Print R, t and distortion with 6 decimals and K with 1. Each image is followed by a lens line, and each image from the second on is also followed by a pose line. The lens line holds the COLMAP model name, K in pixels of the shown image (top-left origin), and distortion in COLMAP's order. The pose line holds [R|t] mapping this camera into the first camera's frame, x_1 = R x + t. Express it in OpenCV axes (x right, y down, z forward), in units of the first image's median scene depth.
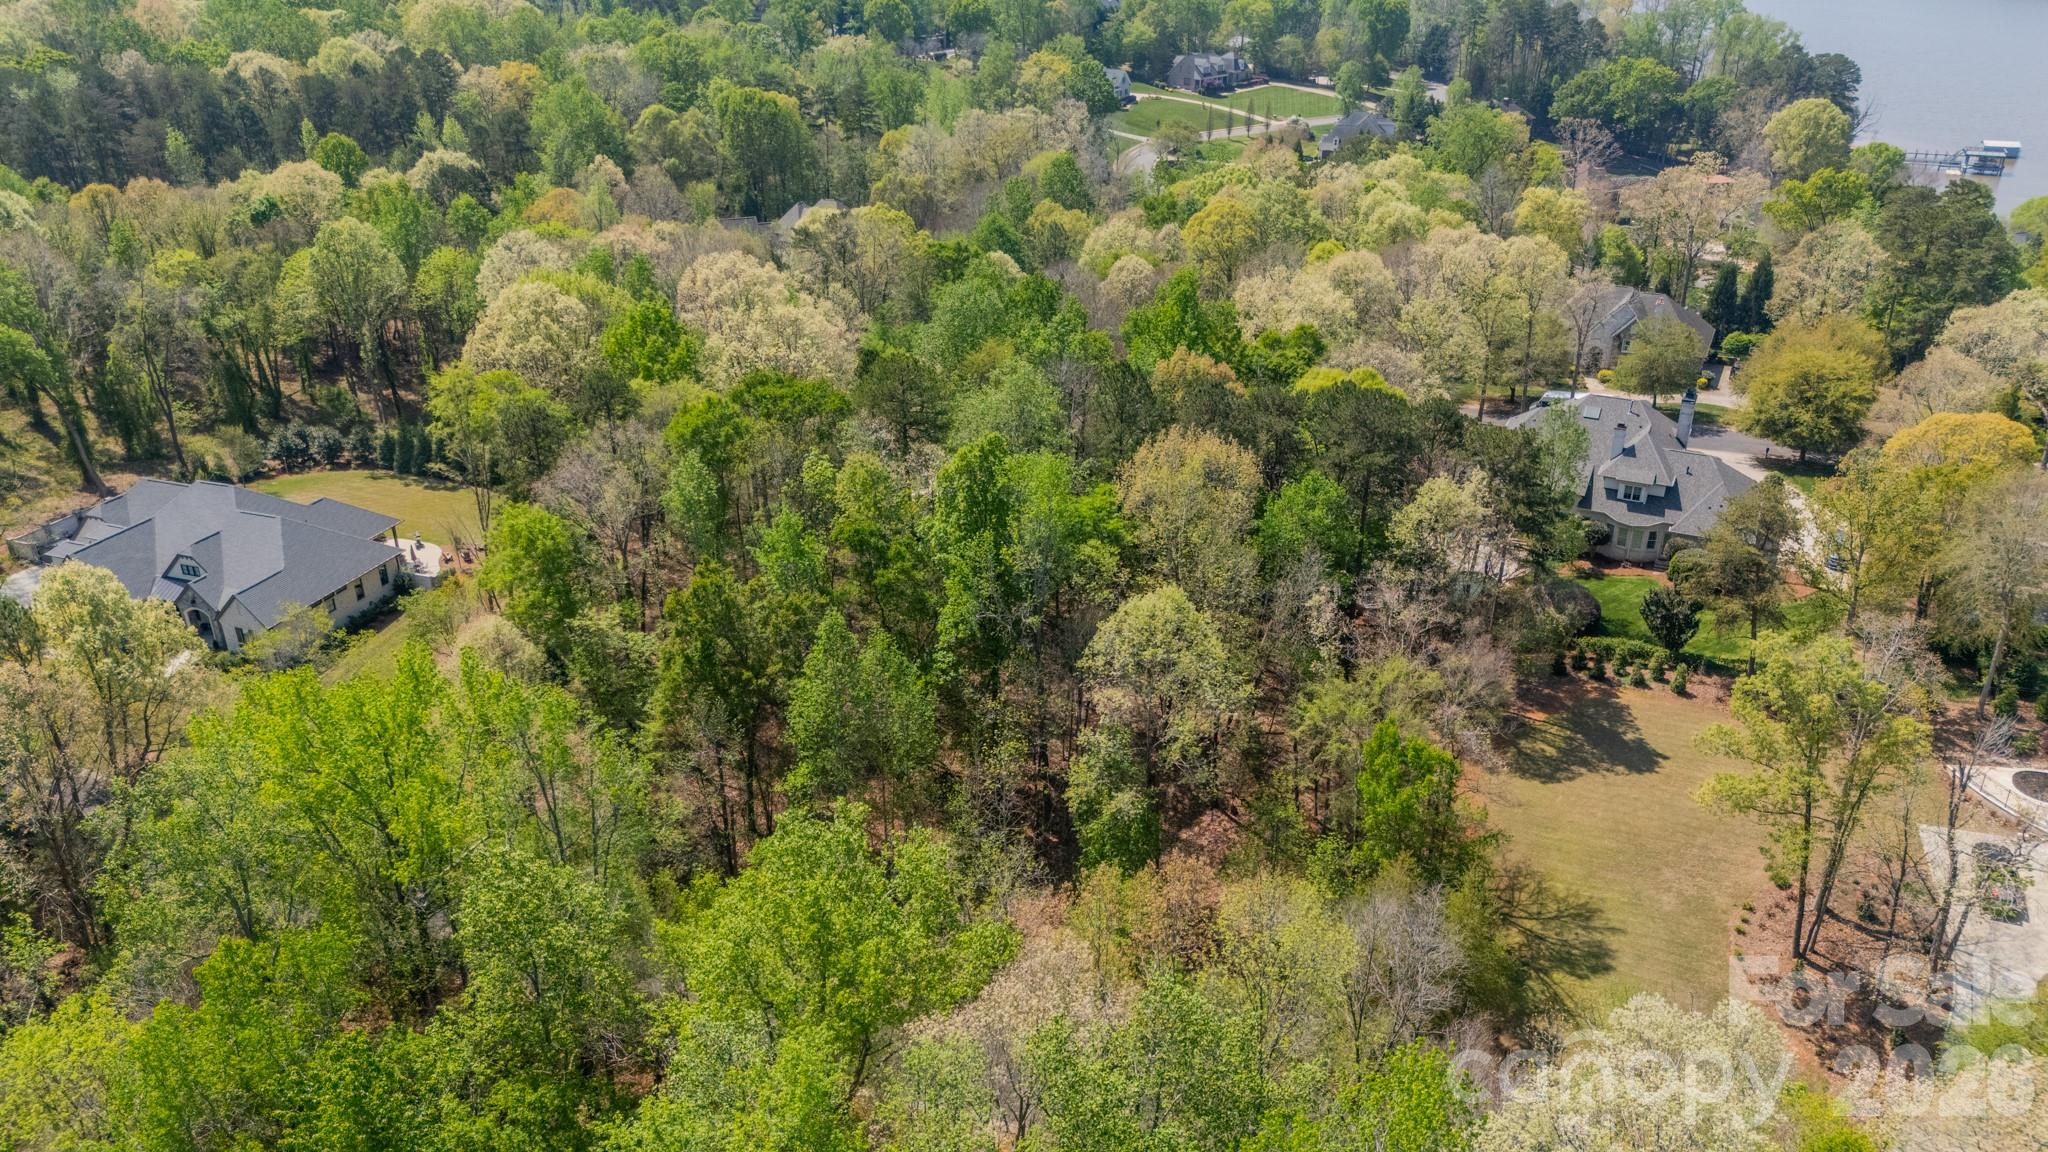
lens RADIAL K [[1520.0, 0, 1021.4], [0, 1520.0, 578.1], [0, 0, 1]] dist [0.066103, -0.060957]
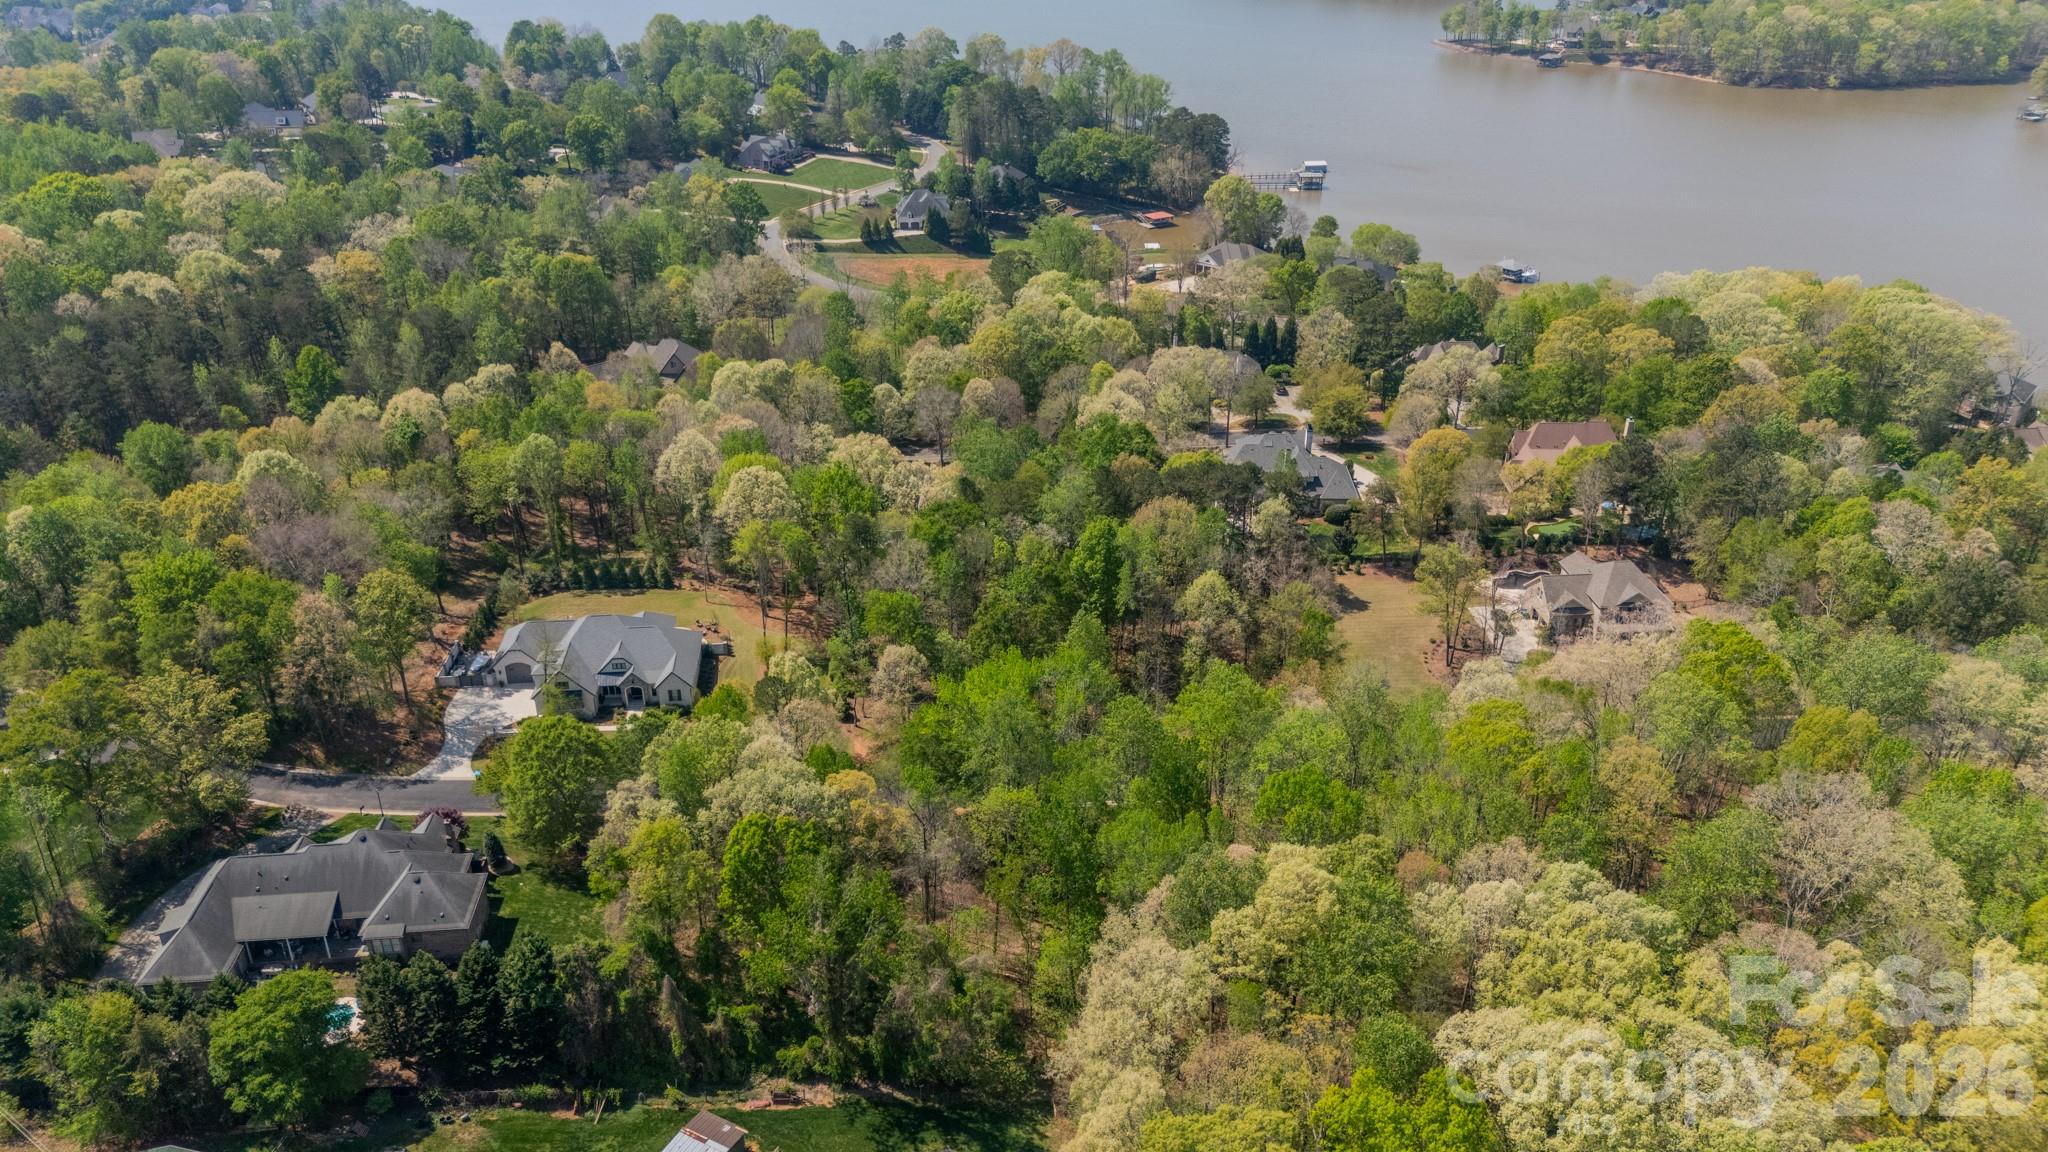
lens RADIAL K [[1520.0, 0, 1023.1], [0, 1520.0, 573.0], [0, 0, 1]] dist [0.066103, -0.060957]
pose [[0.910106, -0.188146, 0.369200, -0.706604], [0.177034, 0.982116, 0.064089, -0.131606], [-0.374655, 0.007033, 0.927138, -0.737685]]
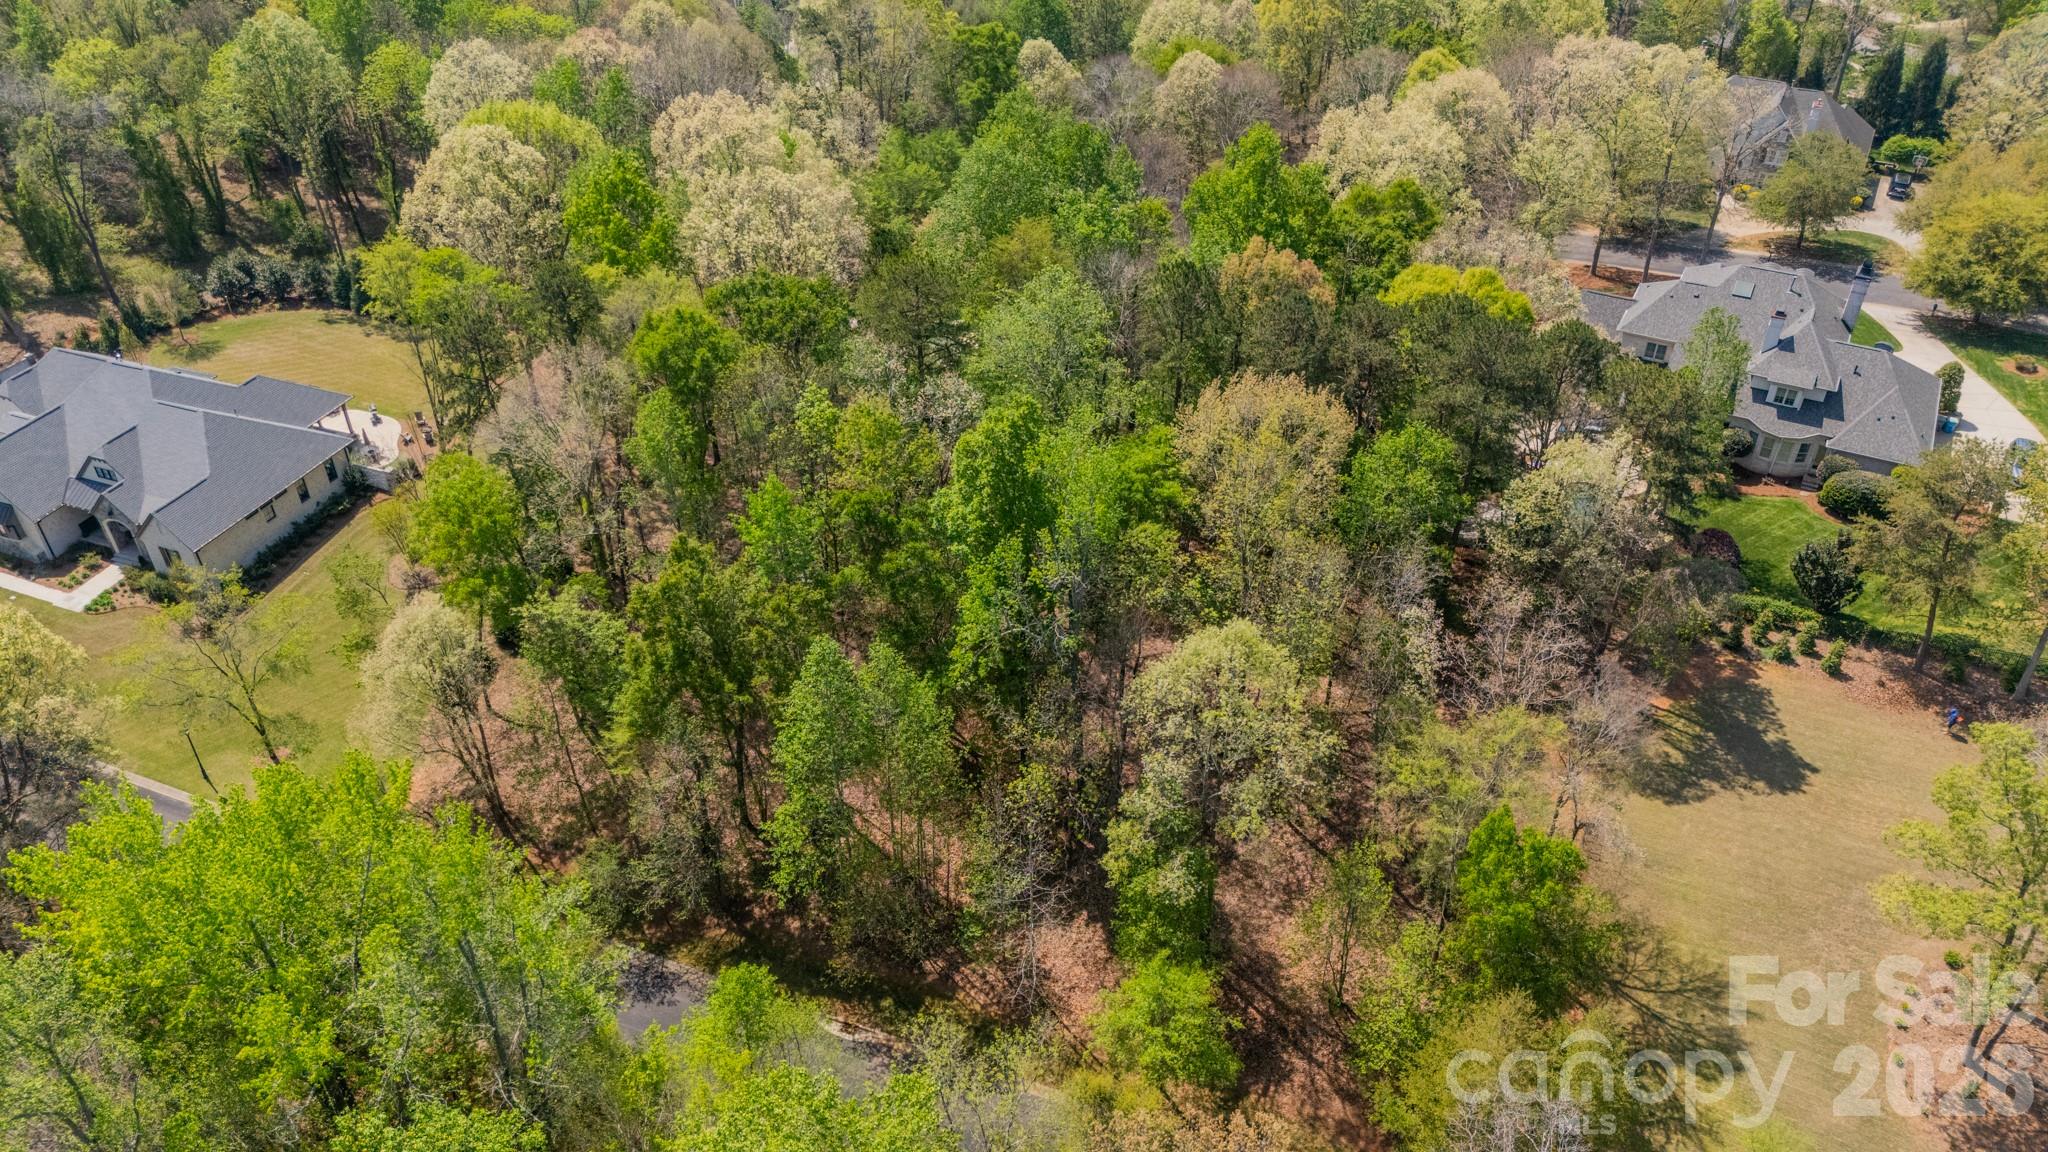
lens RADIAL K [[1520.0, 0, 1020.8], [0, 1520.0, 579.3], [0, 0, 1]] dist [0.066103, -0.060957]
pose [[0.999550, 0.016382, -0.025142, 0.001368], [-0.011228, 0.981150, 0.192922, -0.115326], [0.027828, -0.192553, 0.980892, 0.138958]]
